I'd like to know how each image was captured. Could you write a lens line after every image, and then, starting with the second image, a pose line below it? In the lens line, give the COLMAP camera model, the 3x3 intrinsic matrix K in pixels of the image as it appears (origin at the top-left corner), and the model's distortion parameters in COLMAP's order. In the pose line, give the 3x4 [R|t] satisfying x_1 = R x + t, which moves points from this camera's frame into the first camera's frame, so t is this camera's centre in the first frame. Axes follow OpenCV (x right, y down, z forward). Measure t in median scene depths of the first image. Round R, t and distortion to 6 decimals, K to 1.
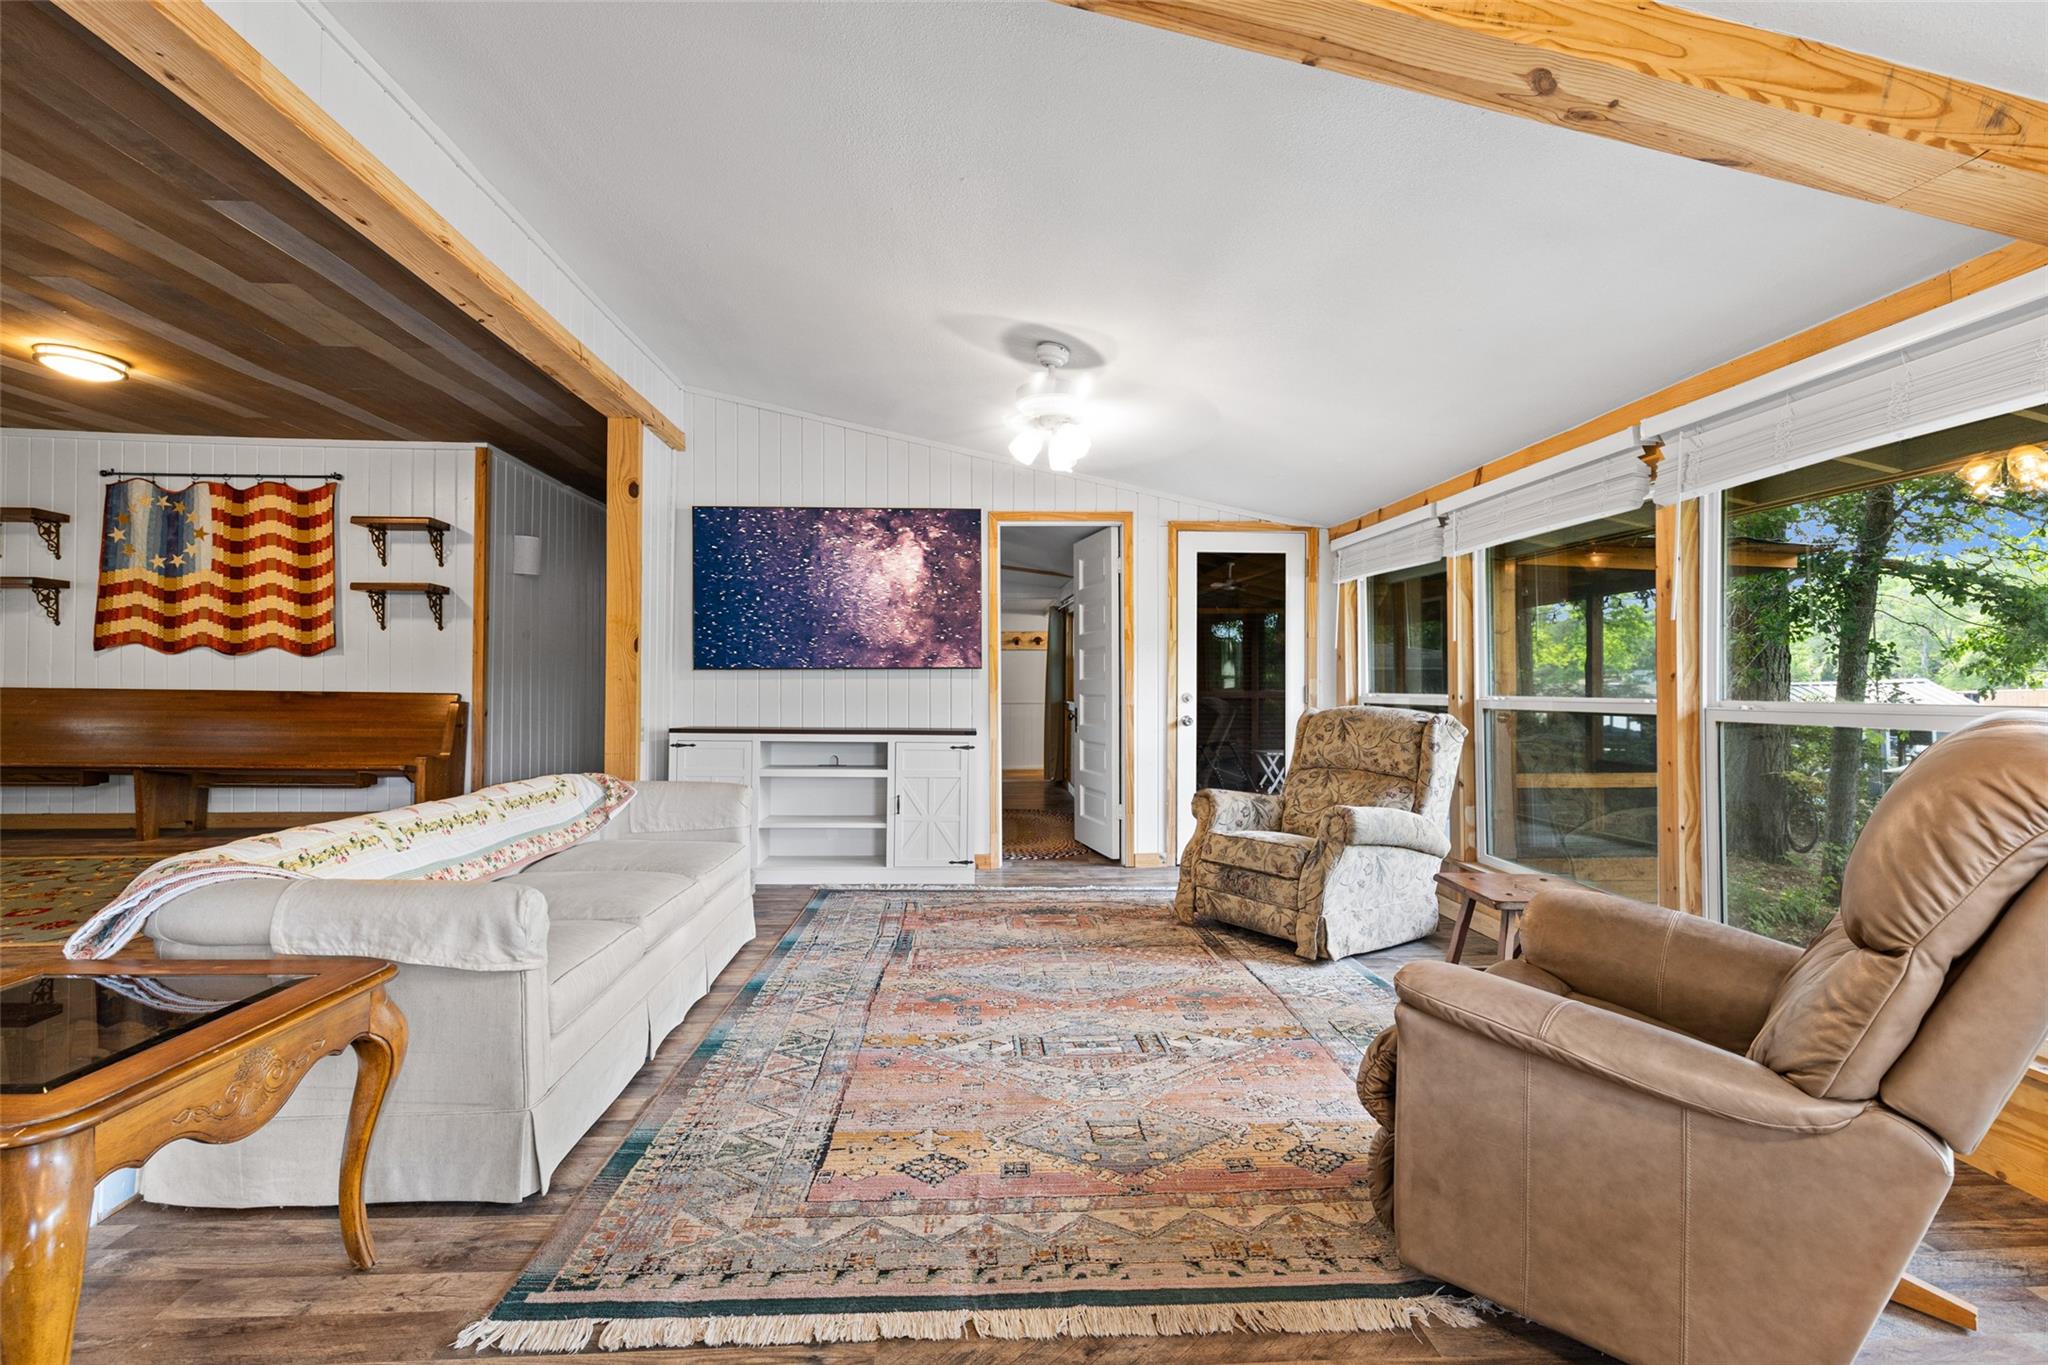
lens RADIAL K [[936.6, 0, 1019.6], [0, 936.6, 680.4], [0, 0, 1]] dist [0.000621, 0.000333]
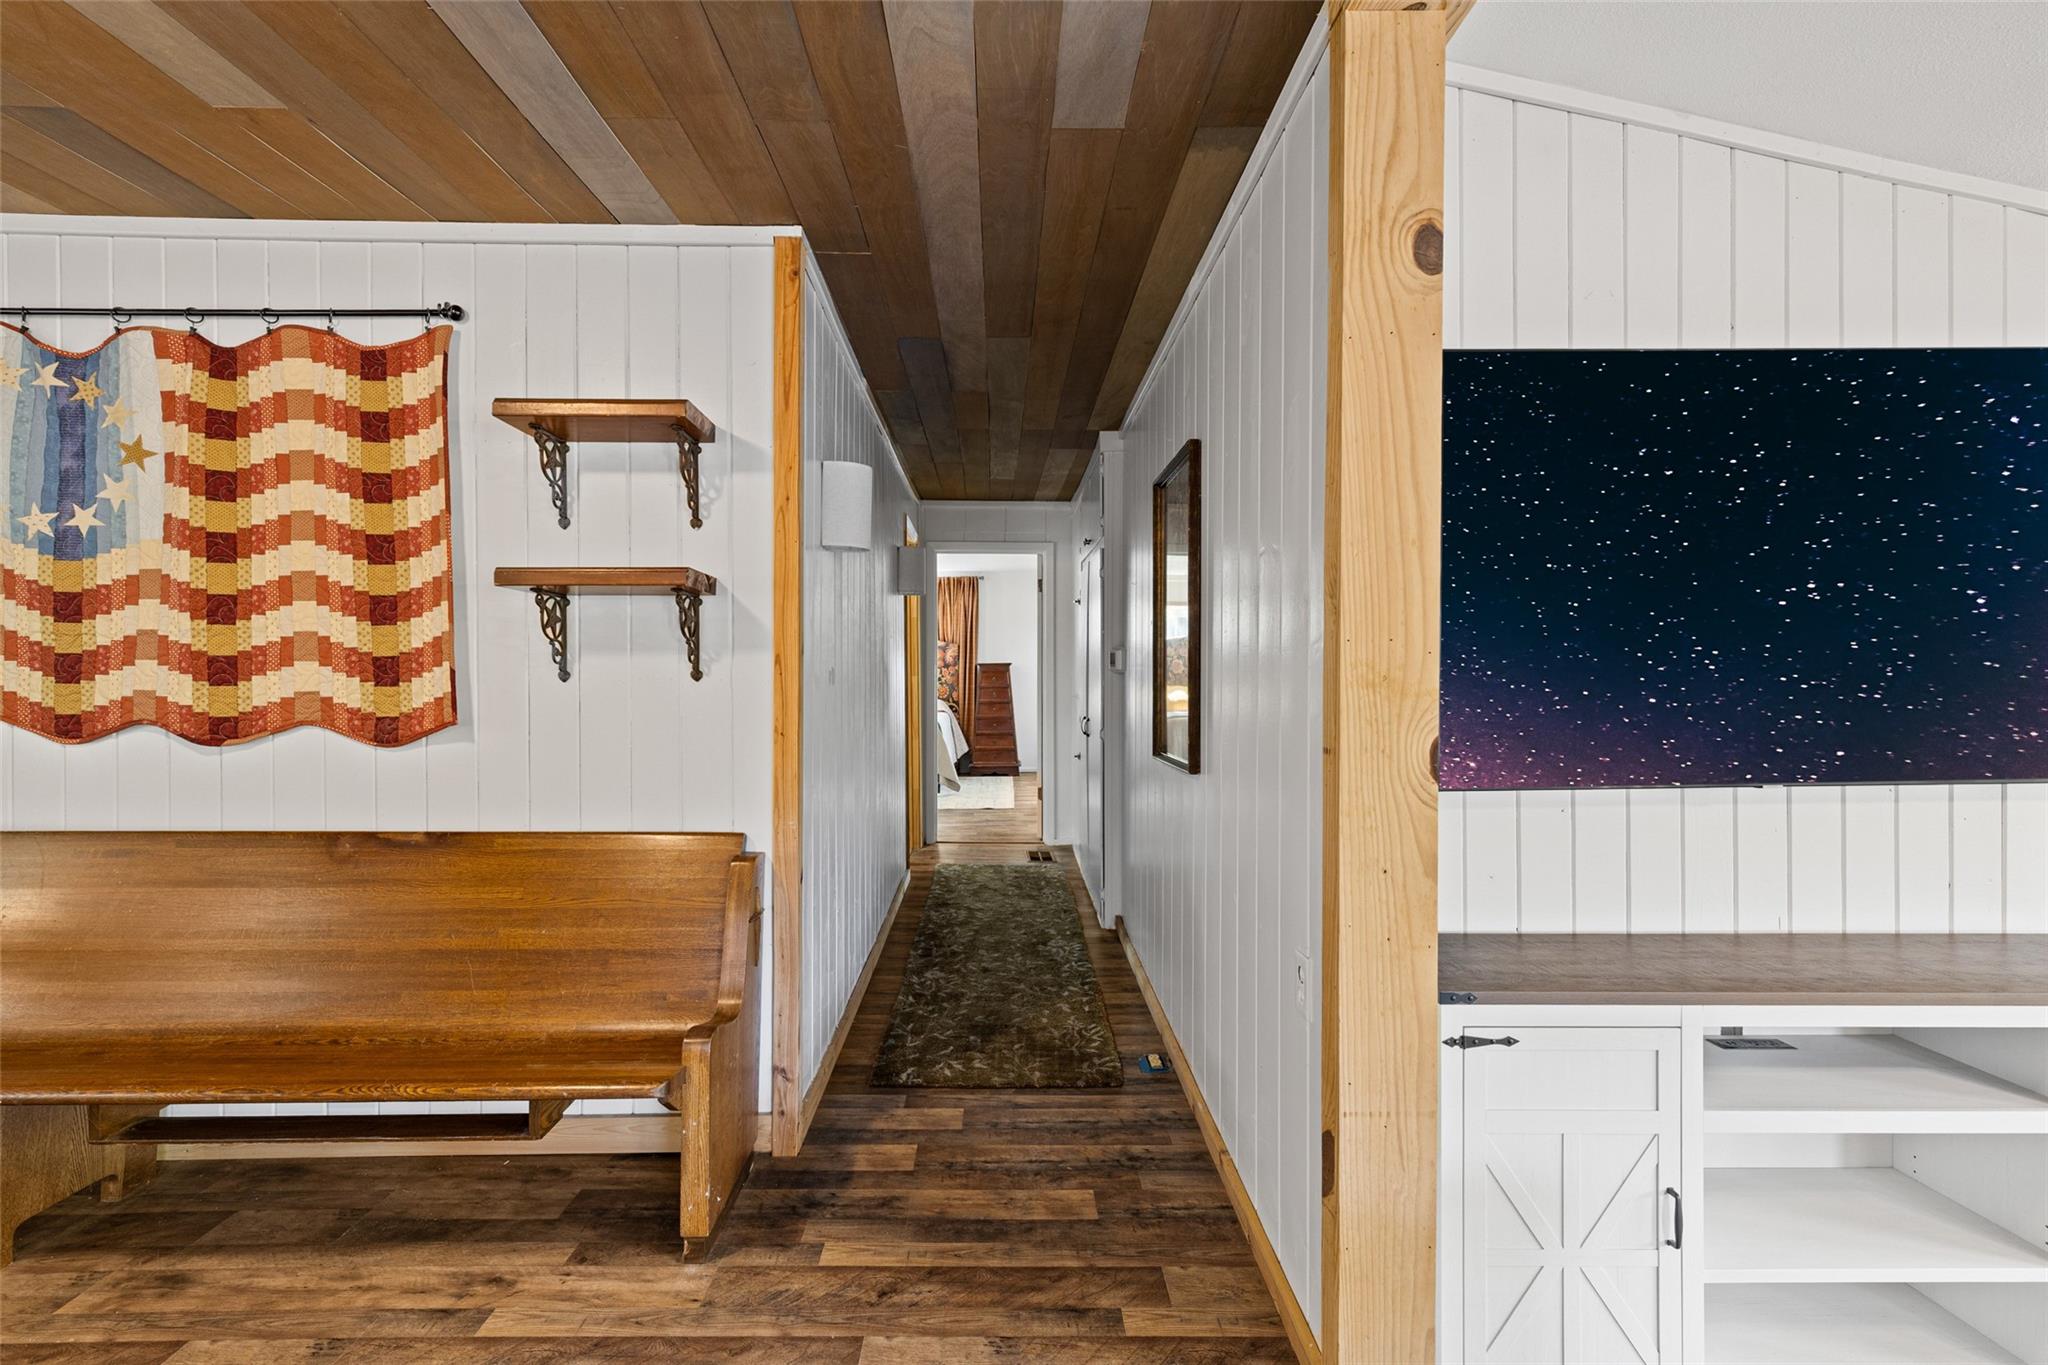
lens RADIAL K [[936.6, 0, 1018.2], [0, 936.6, 677.3], [0, 0, 1]] dist [0.000621, 0.000333]
pose [[0.998920, -0.004550, -0.046242, -0.463123], [0.005278, 0.999864, 0.015637, -0.061611], [0.046165, -0.015864, 0.998808, 0.599442]]
